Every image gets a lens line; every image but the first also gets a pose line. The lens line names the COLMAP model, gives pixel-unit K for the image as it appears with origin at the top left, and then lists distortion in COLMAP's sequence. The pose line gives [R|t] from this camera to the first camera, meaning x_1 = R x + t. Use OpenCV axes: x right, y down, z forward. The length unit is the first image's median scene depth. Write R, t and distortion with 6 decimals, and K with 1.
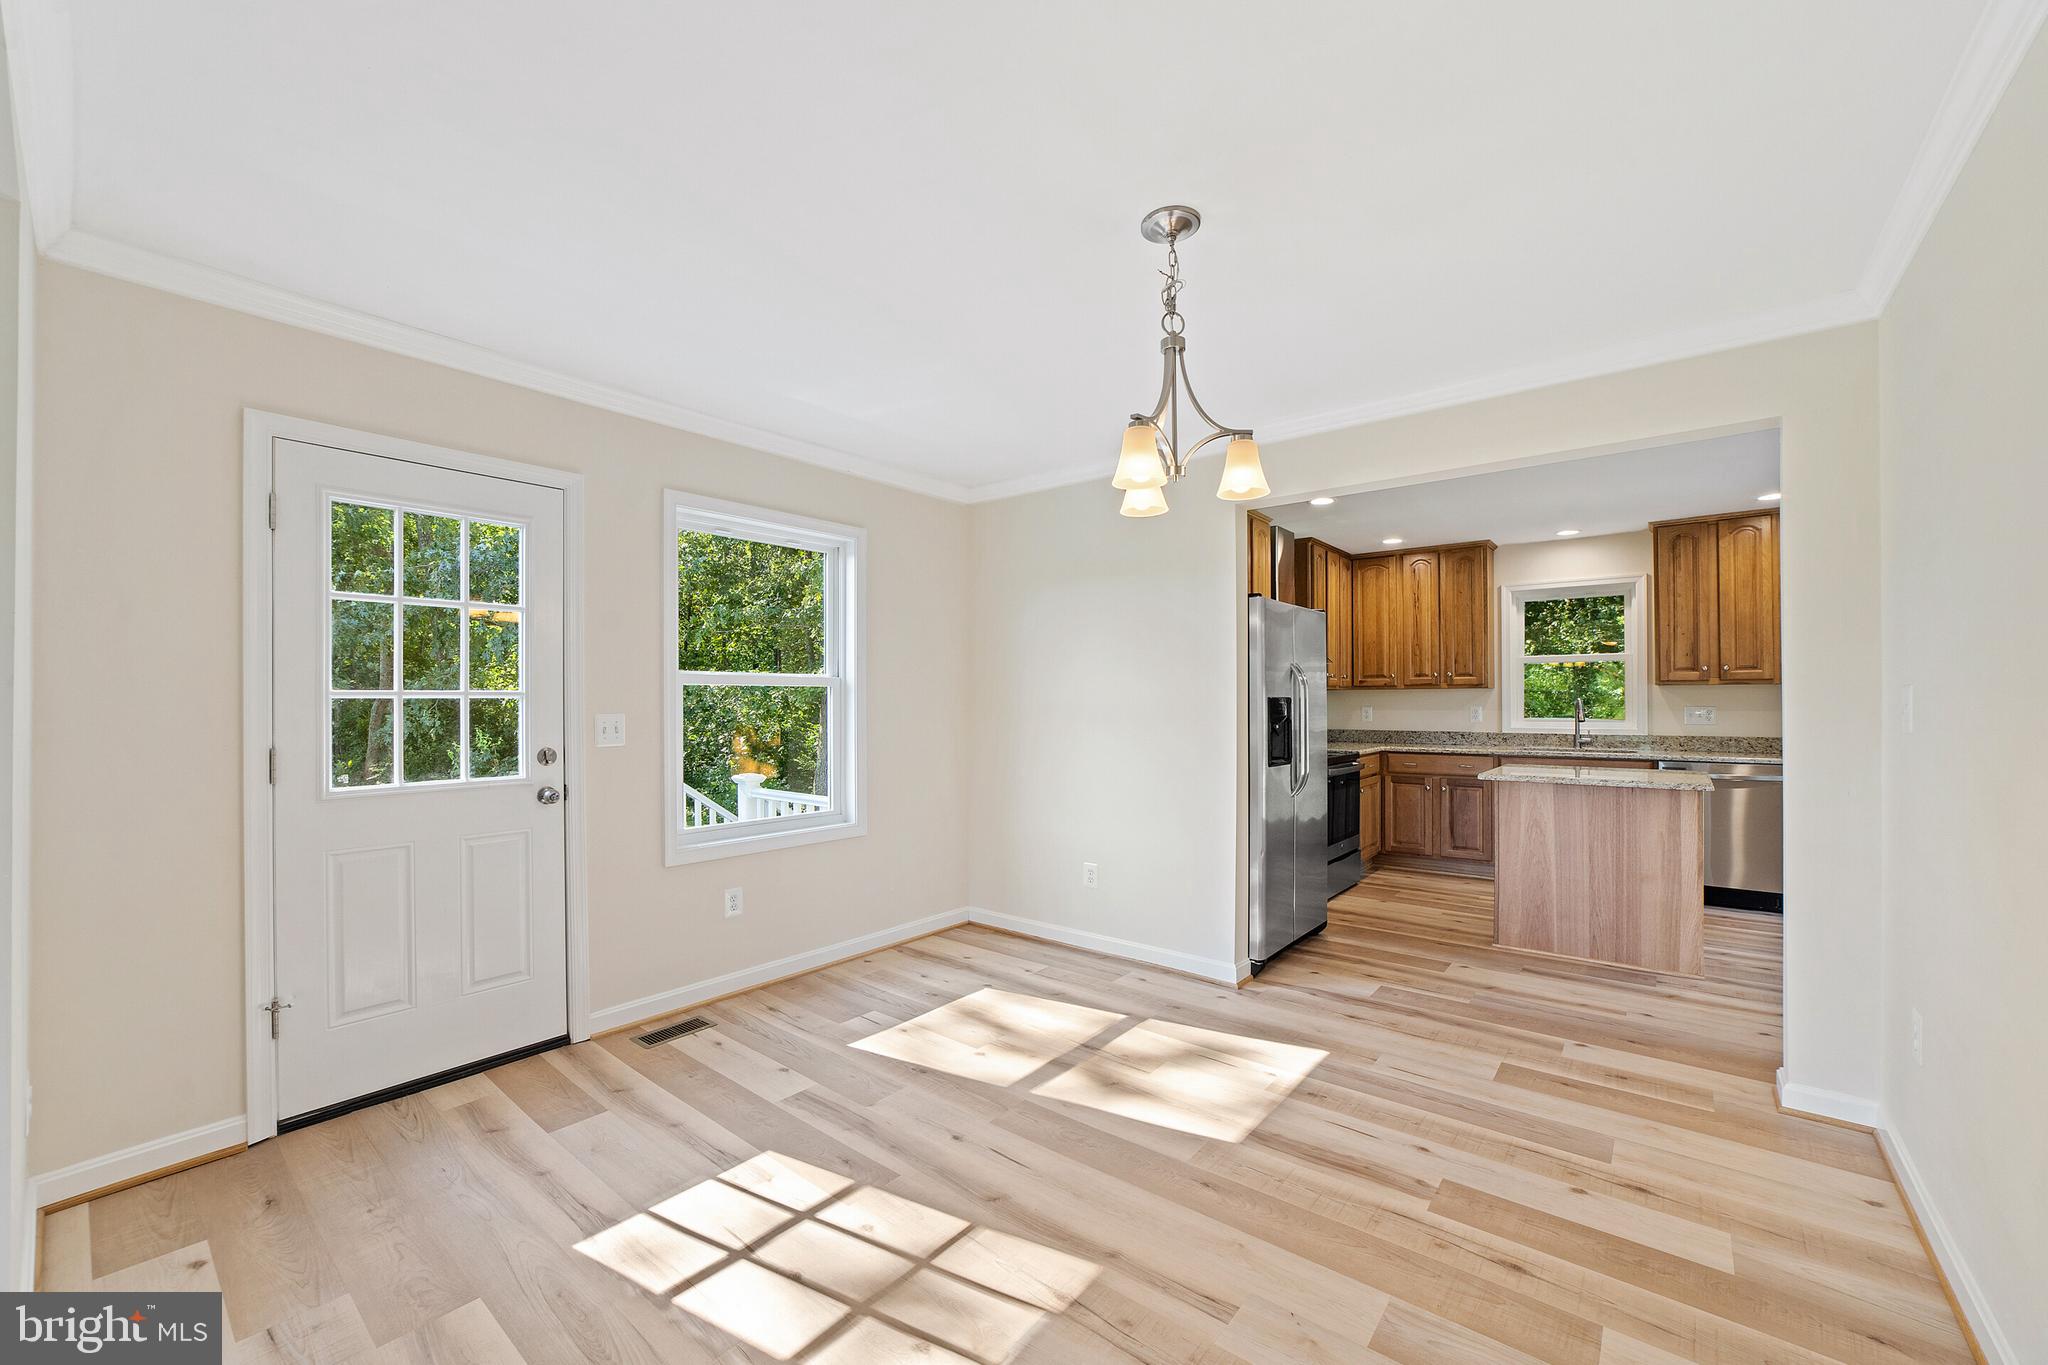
lens RADIAL K [[805.8, 0, 1042.6], [0, 805.8, 696.6], [0, 0, 1]] dist [-0.006516, 0.000912]
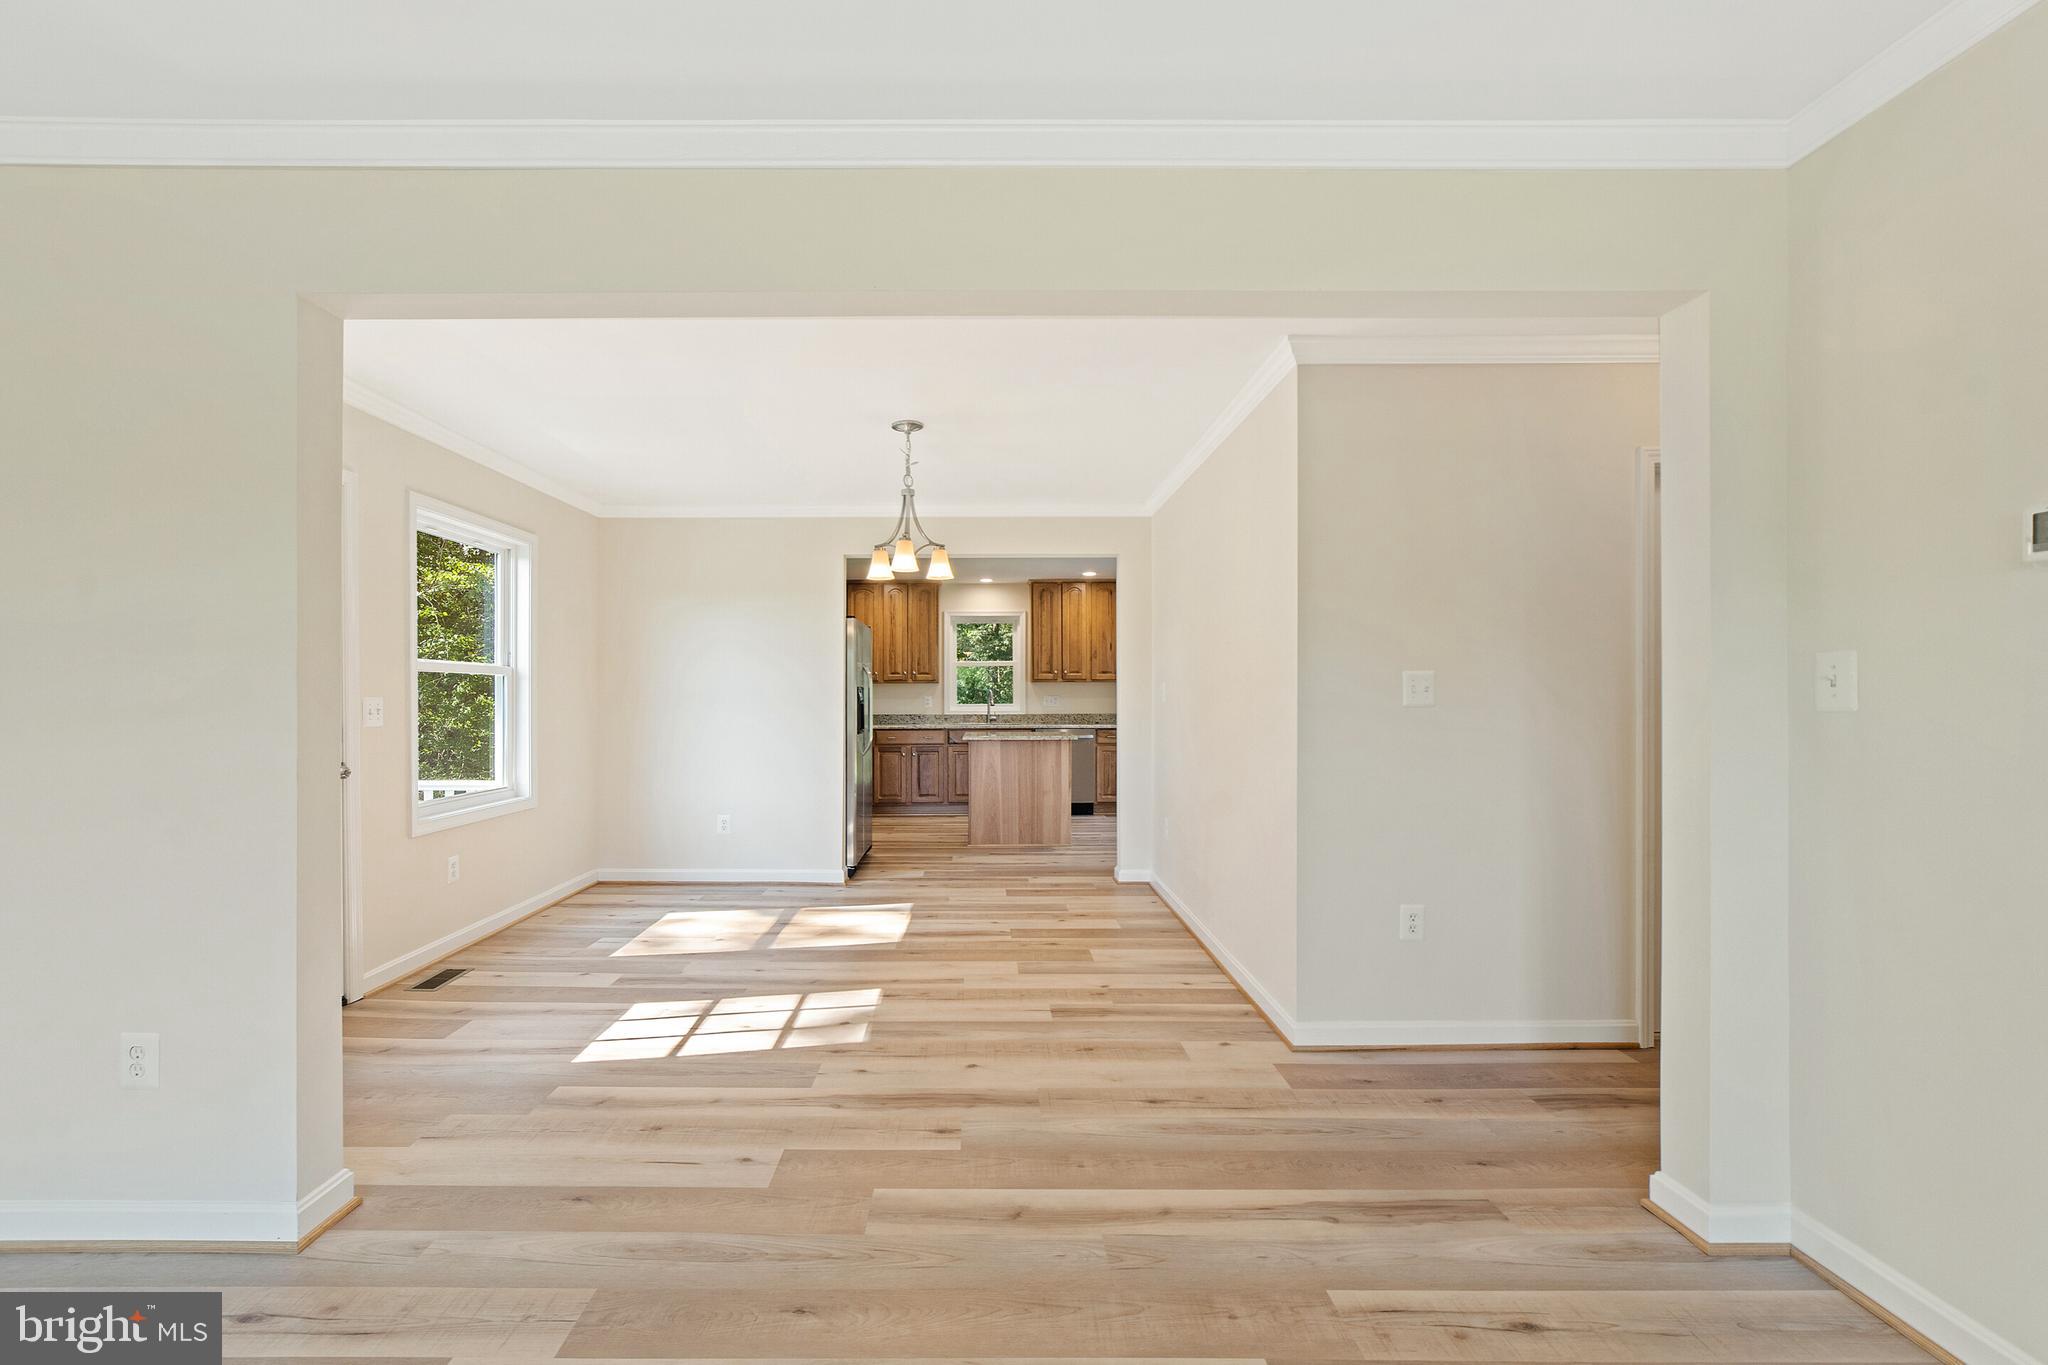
lens RADIAL K [[805.8, 0, 1018.7], [0, 805.8, 698.8], [0, 0, 1]] dist [-0.006516, 0.000912]
pose [[0.757625, -0.002604, 0.652684, -0.412974], [-0.003115, 0.999966, 0.007605, 0.009117], [-0.652682, -0.007795, 0.757592, -0.271948]]
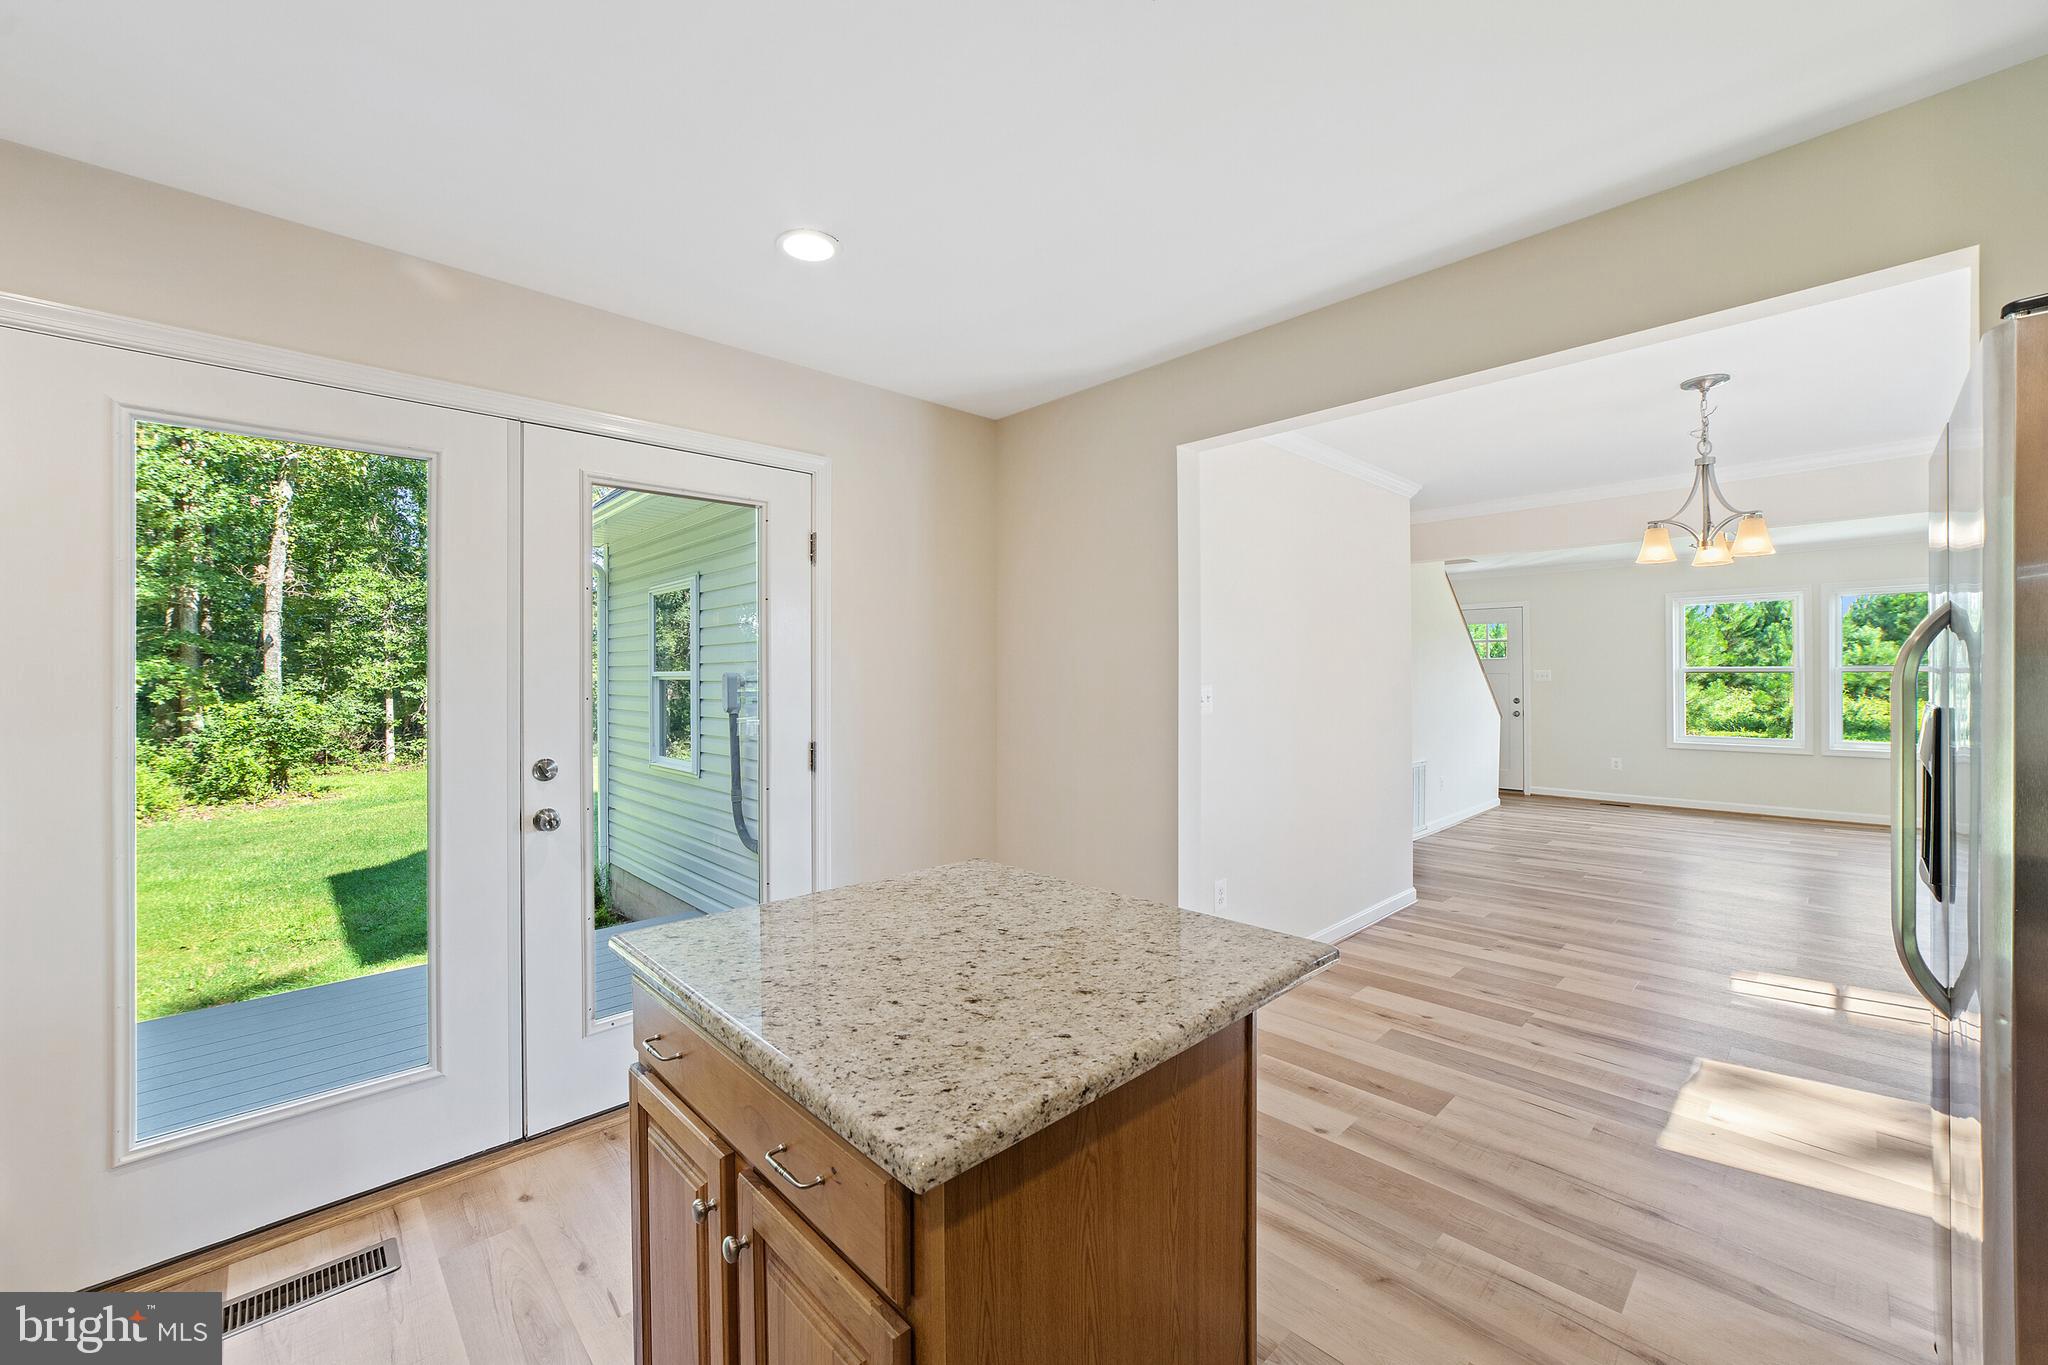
lens RADIAL K [[805.8, 0, 1018.0], [0, 805.8, 674.2], [0, 0, 1]] dist [-0.006516, 0.000912]
pose [[-0.989636, -0.000007, 0.143599, 0.629615], [-0.000606, 0.999991, -0.004128, -0.015544], [-0.143598, -0.004172, -0.989627, 1.357336]]
